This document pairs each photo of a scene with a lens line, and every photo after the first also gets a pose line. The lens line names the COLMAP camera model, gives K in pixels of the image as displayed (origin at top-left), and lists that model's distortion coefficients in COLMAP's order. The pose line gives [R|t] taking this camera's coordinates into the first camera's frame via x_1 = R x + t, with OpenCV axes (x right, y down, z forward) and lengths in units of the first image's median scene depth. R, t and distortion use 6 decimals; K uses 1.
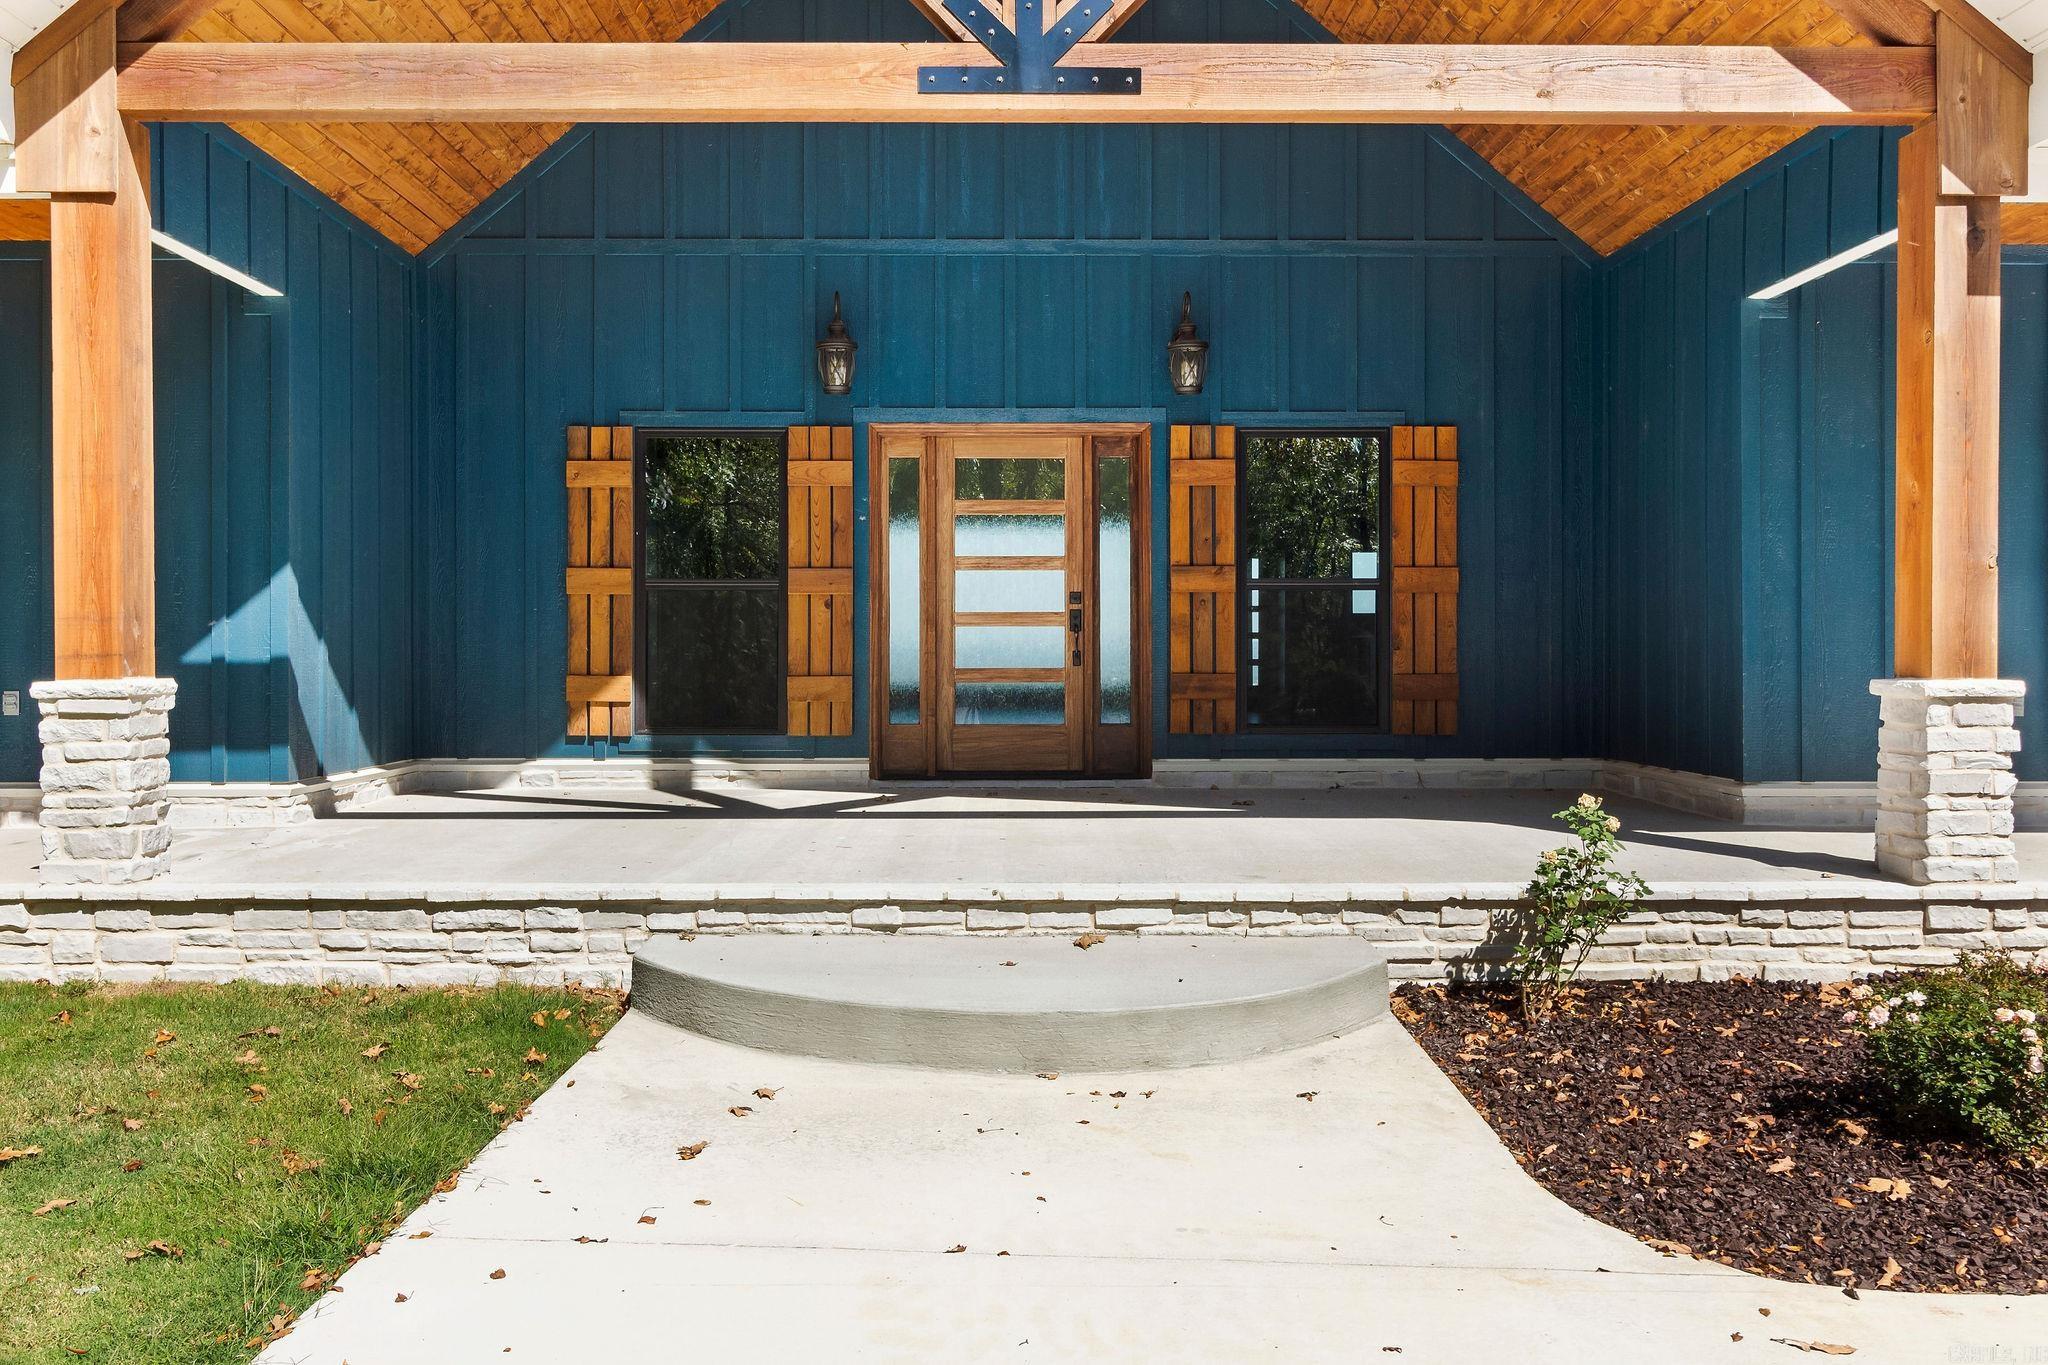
lens RADIAL K [[1656.8, 0, 985.4], [0, 1656.8, 654.5], [0, 0, 1]] dist [0.004661, -0.001366]
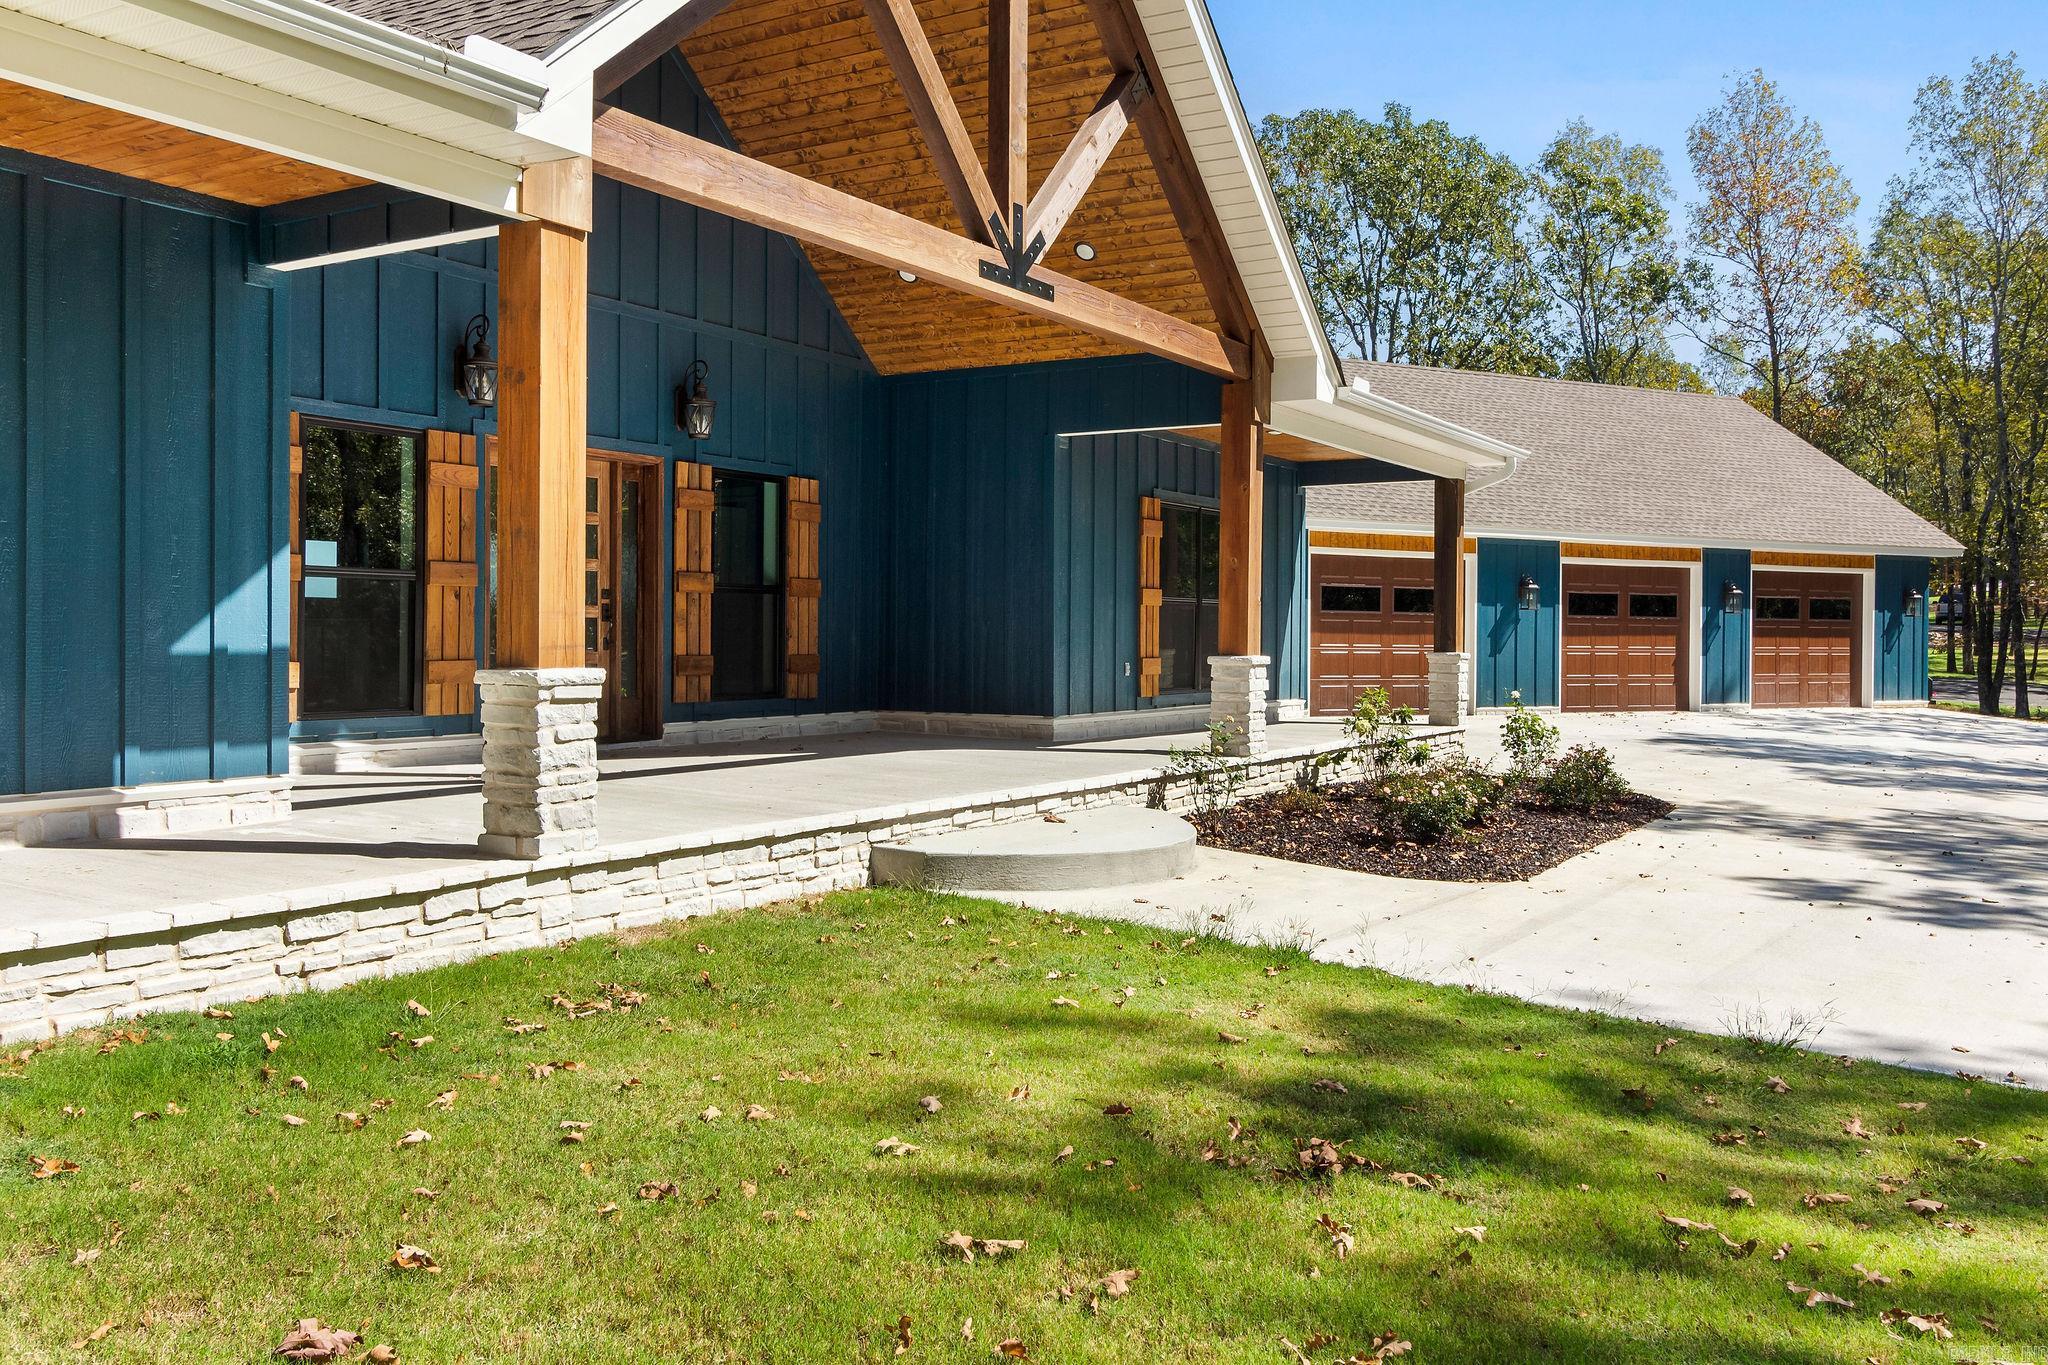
lens RADIAL K [[1656.8, 0, 1029.9], [0, 1656.8, 660.5], [0, 0, 1]] dist [0.004661, -0.001366]
pose [[0.524311, -0.009406, 0.851475, -1.017242], [-0.005299, 0.999884, 0.014309, -0.005712], [-0.851511, -0.012014, 0.524200, 0.121912]]
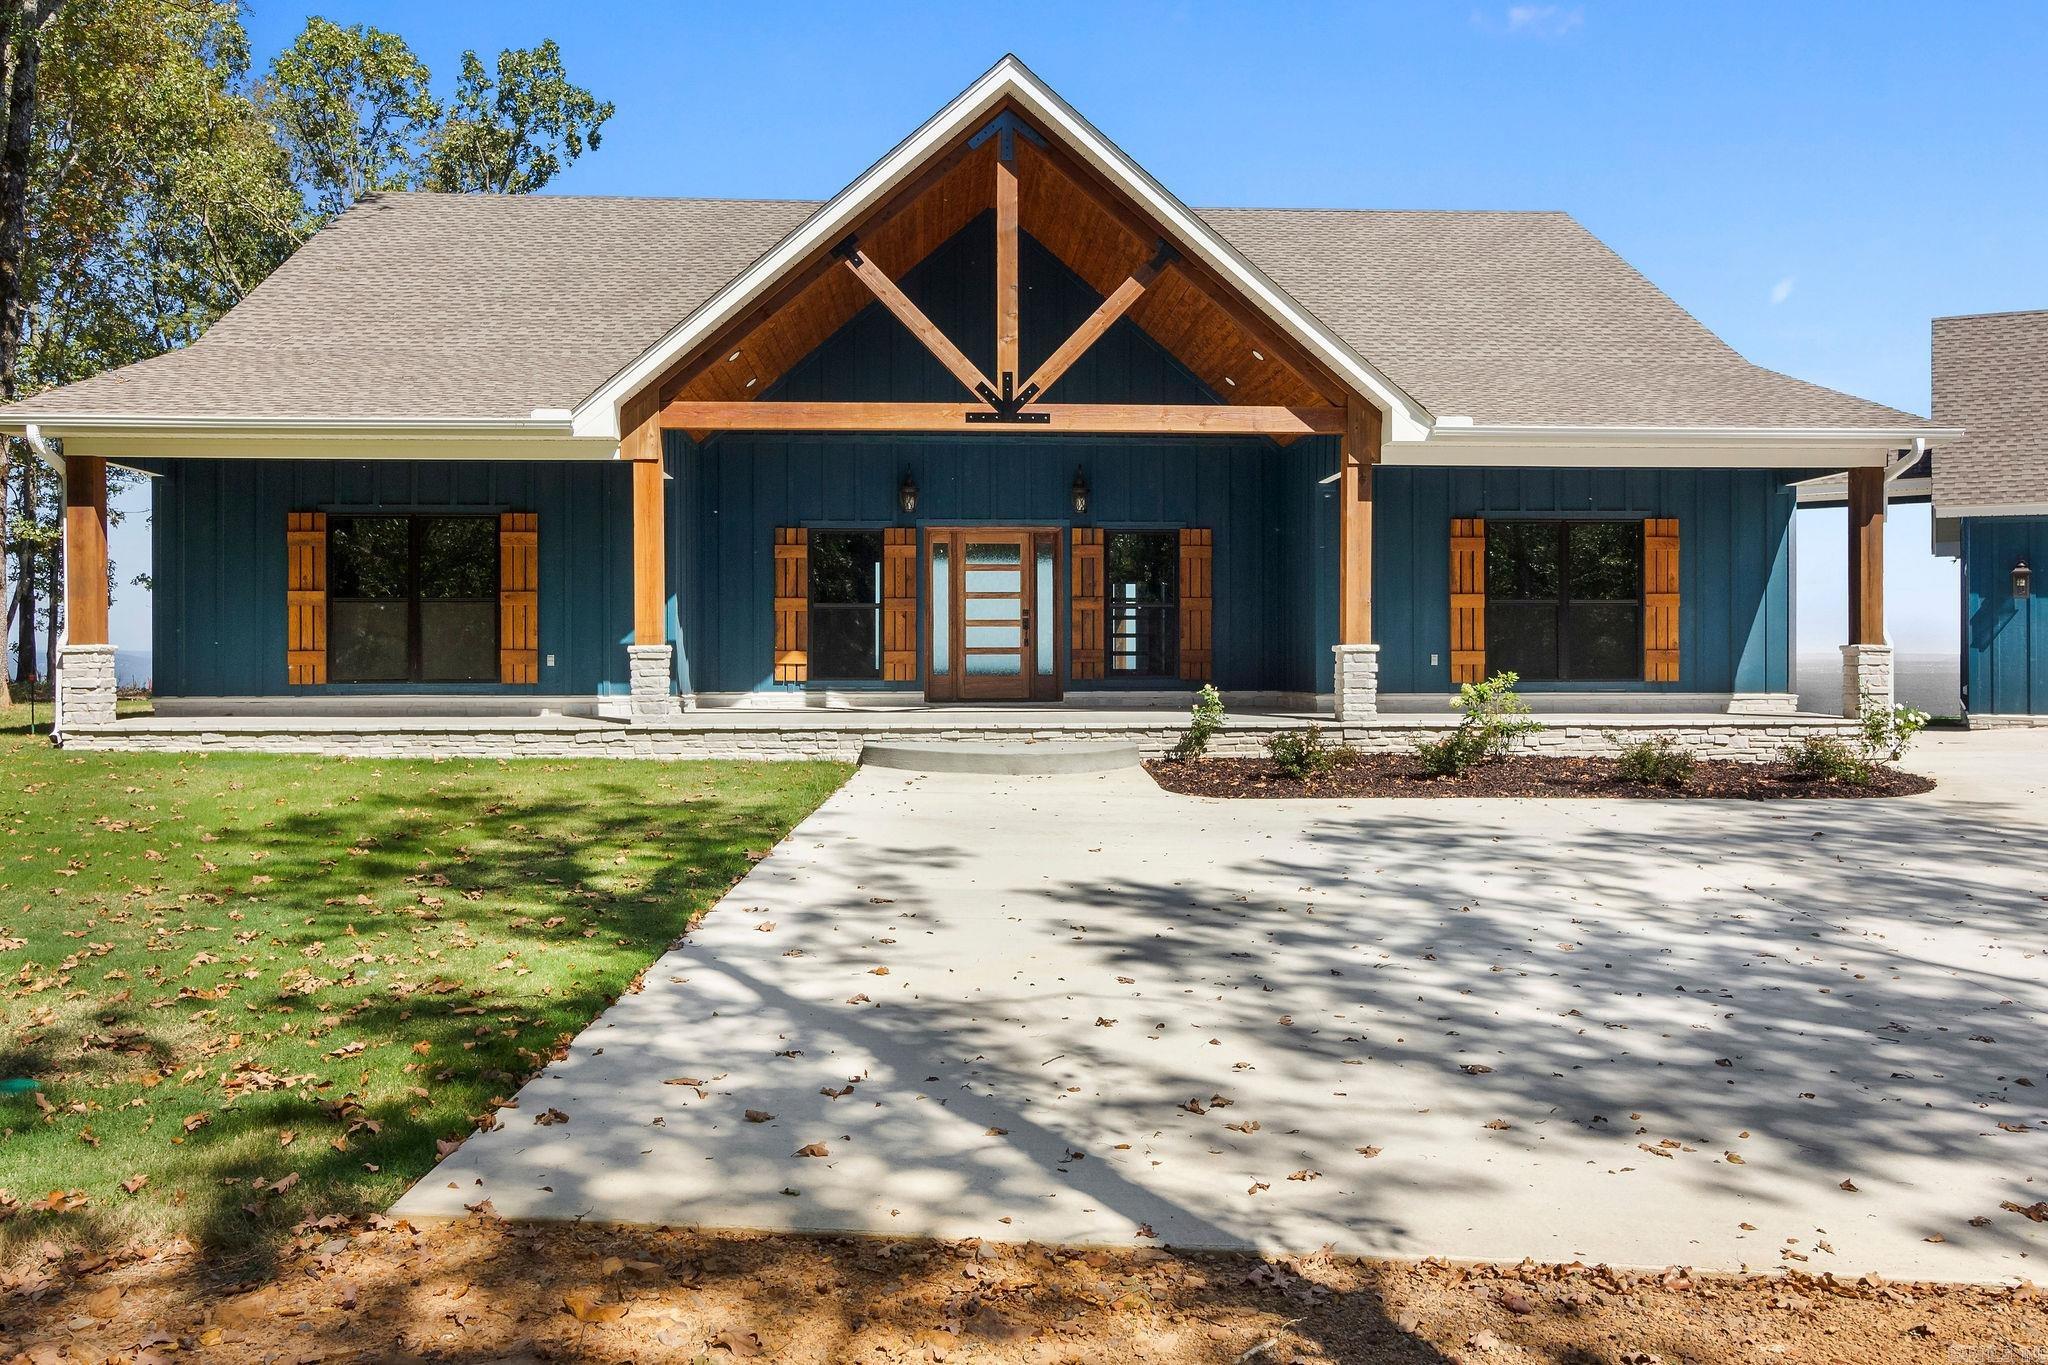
lens RADIAL K [[1656.8, 0, 1032.3], [0, 1656.8, 687.5], [0, 0, 1]] dist [0.004661, -0.001366]
pose [[0.998351, -0.002085, 0.057373, -0.066705], [0.001275, 0.999899, 0.014146, 0.035116], [-0.057397, -0.014050, 0.998253, -1.266399]]
